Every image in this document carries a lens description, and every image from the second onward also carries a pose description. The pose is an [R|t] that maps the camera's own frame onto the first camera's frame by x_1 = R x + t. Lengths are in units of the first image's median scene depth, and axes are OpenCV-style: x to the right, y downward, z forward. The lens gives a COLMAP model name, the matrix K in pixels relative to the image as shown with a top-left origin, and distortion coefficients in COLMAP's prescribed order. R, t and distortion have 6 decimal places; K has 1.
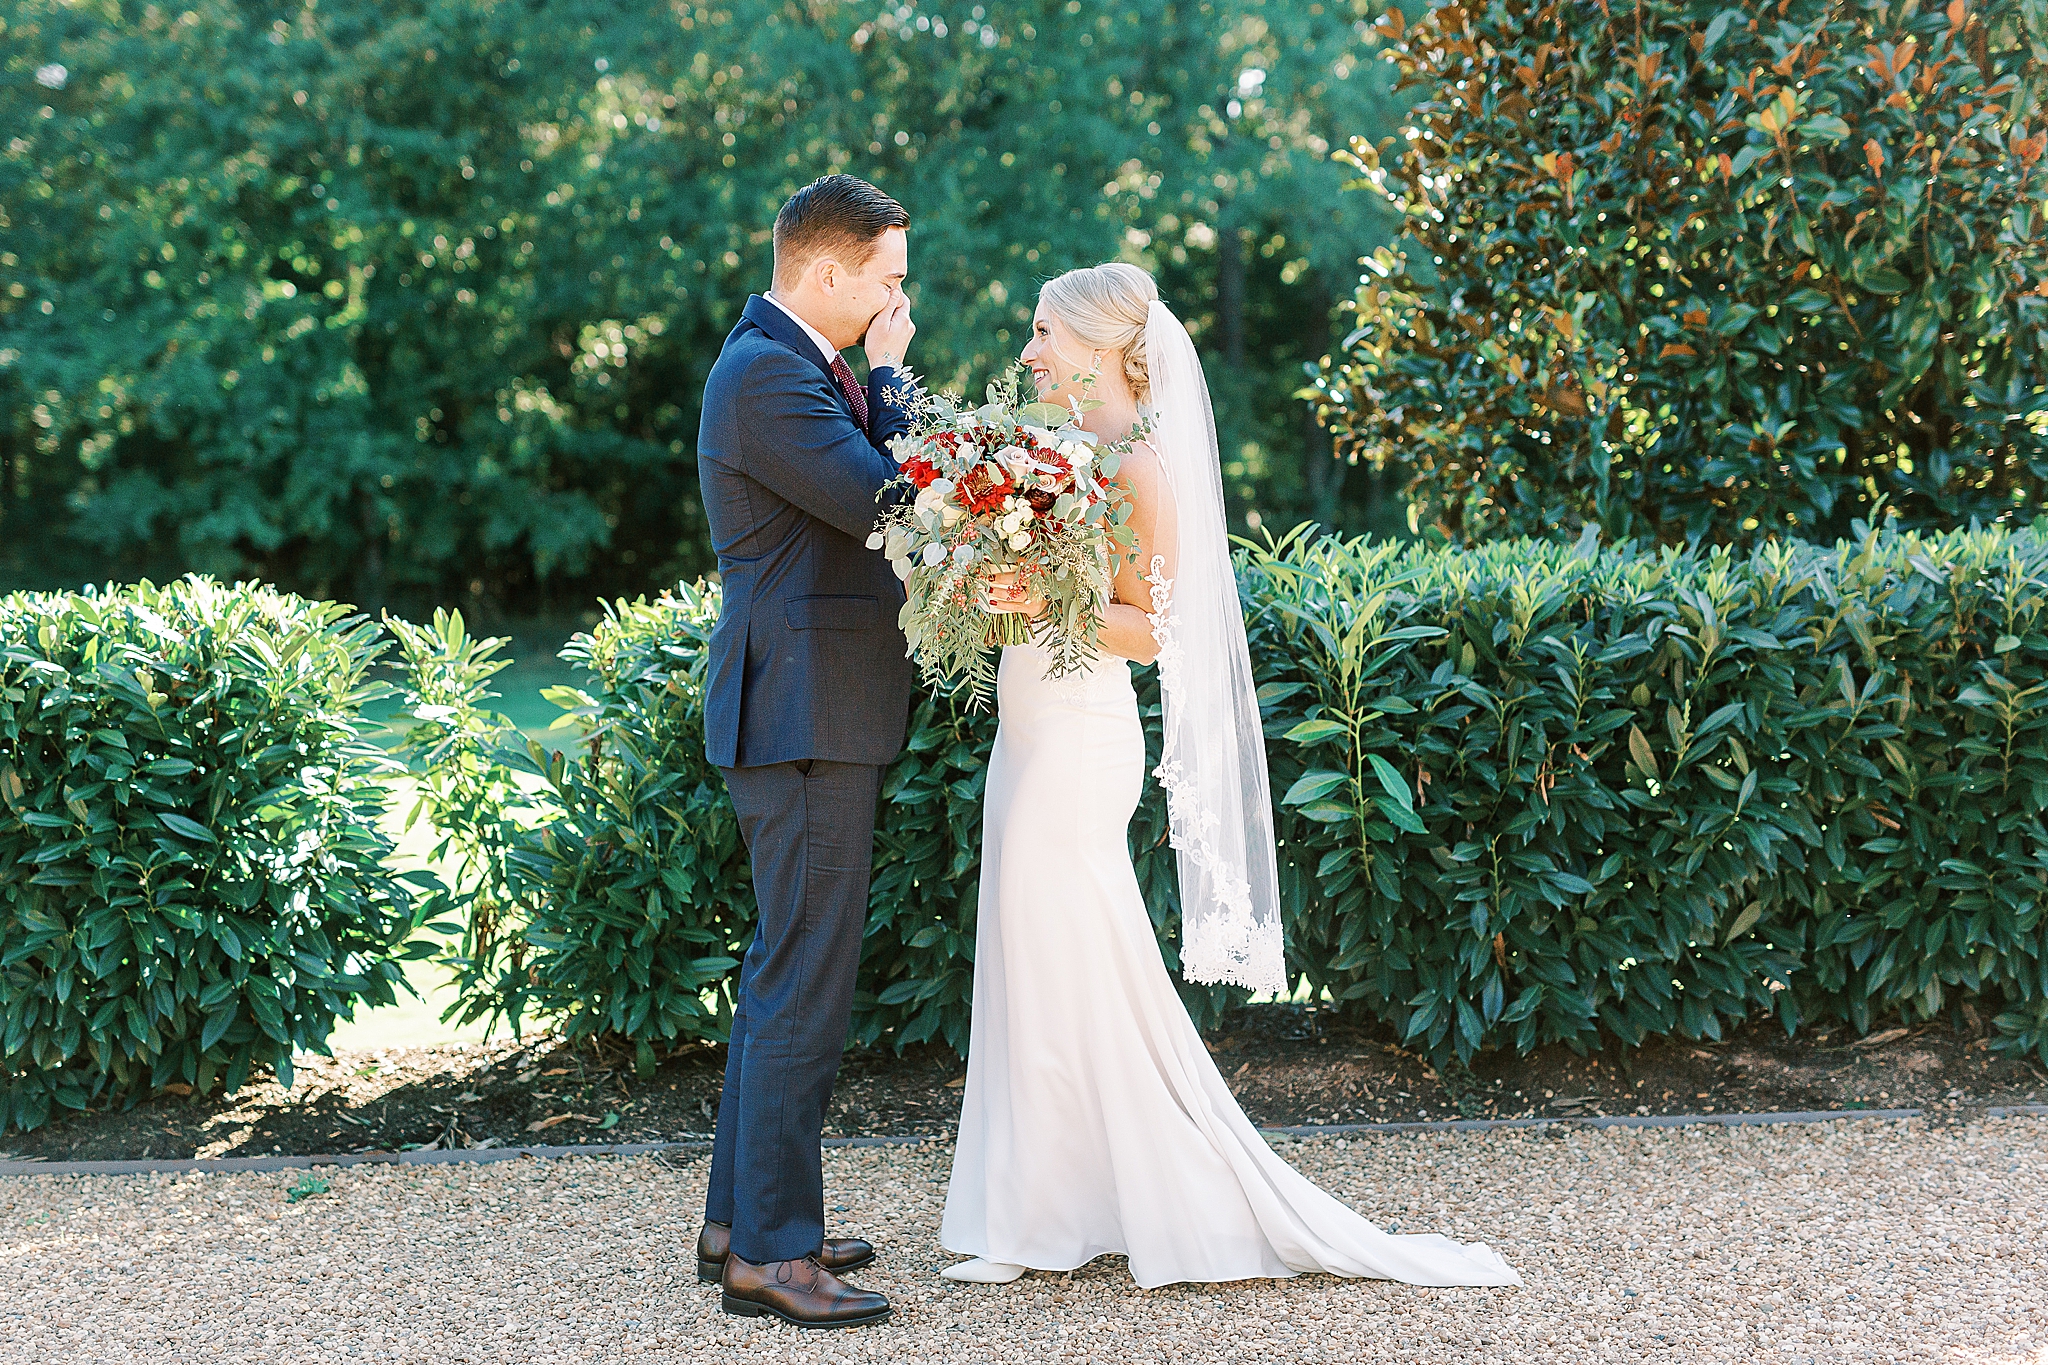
lens RADIAL K [[3250.8, 0, 821.1], [0, 3250.8, 672.0], [0, 0, 1]] dist [-0.009277, 0.041767]
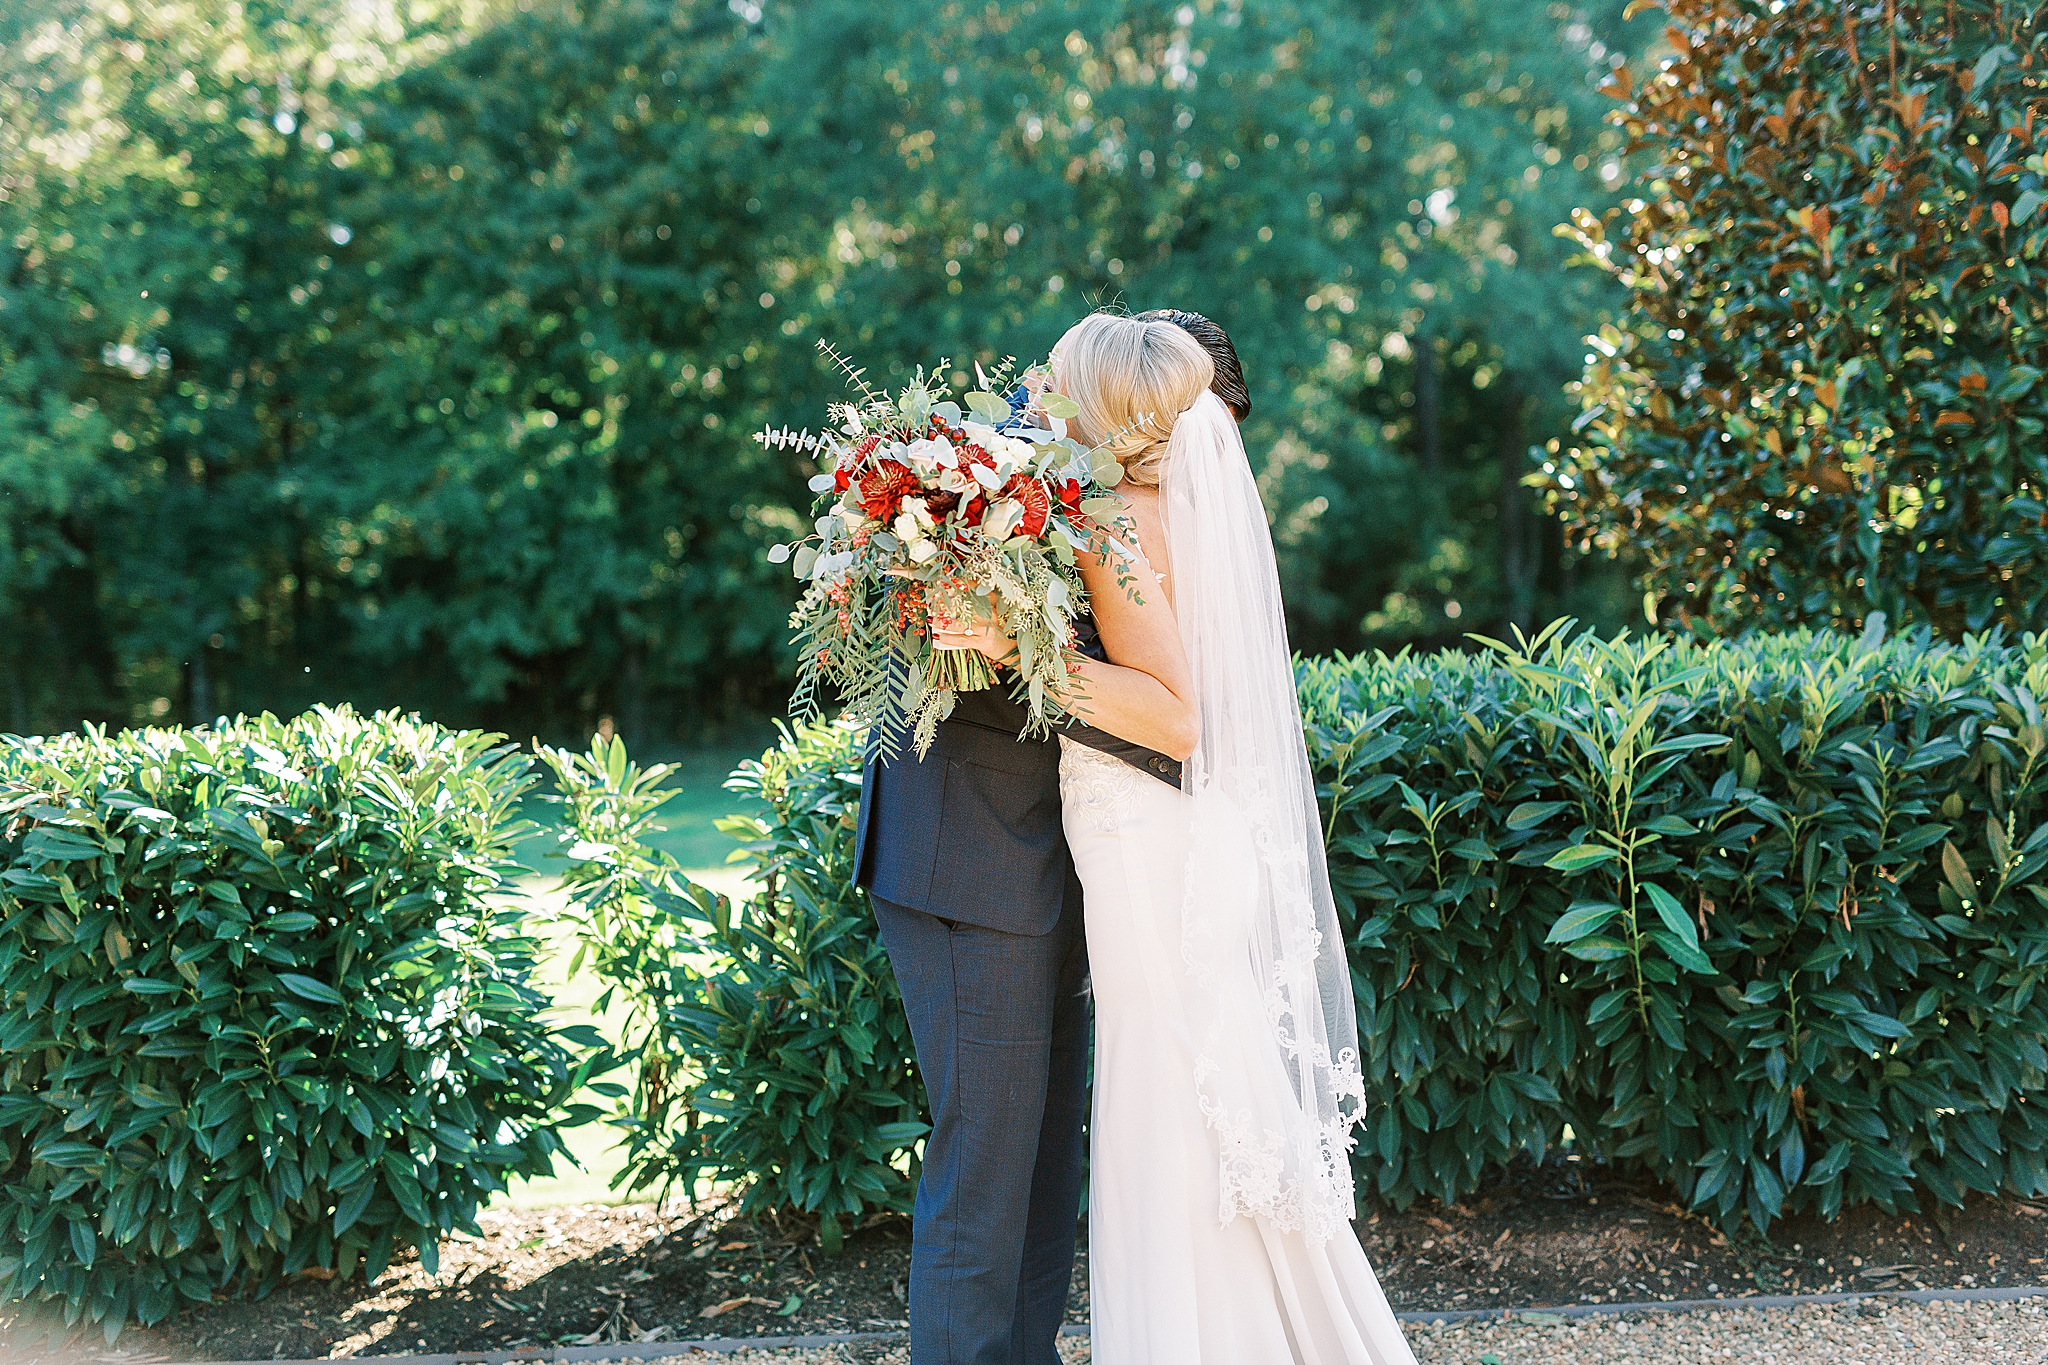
lens RADIAL K [[2952.7, 0, 891.7], [0, 2952.7, 681.8], [0, 0, 1]] dist [0.004852, -0.032839]
pose [[0.998429, -0.023480, -0.050884, 0.008274], [0.022209, 0.999431, -0.025391, -0.012601], [0.051451, 0.024221, 0.998382, 0.192488]]
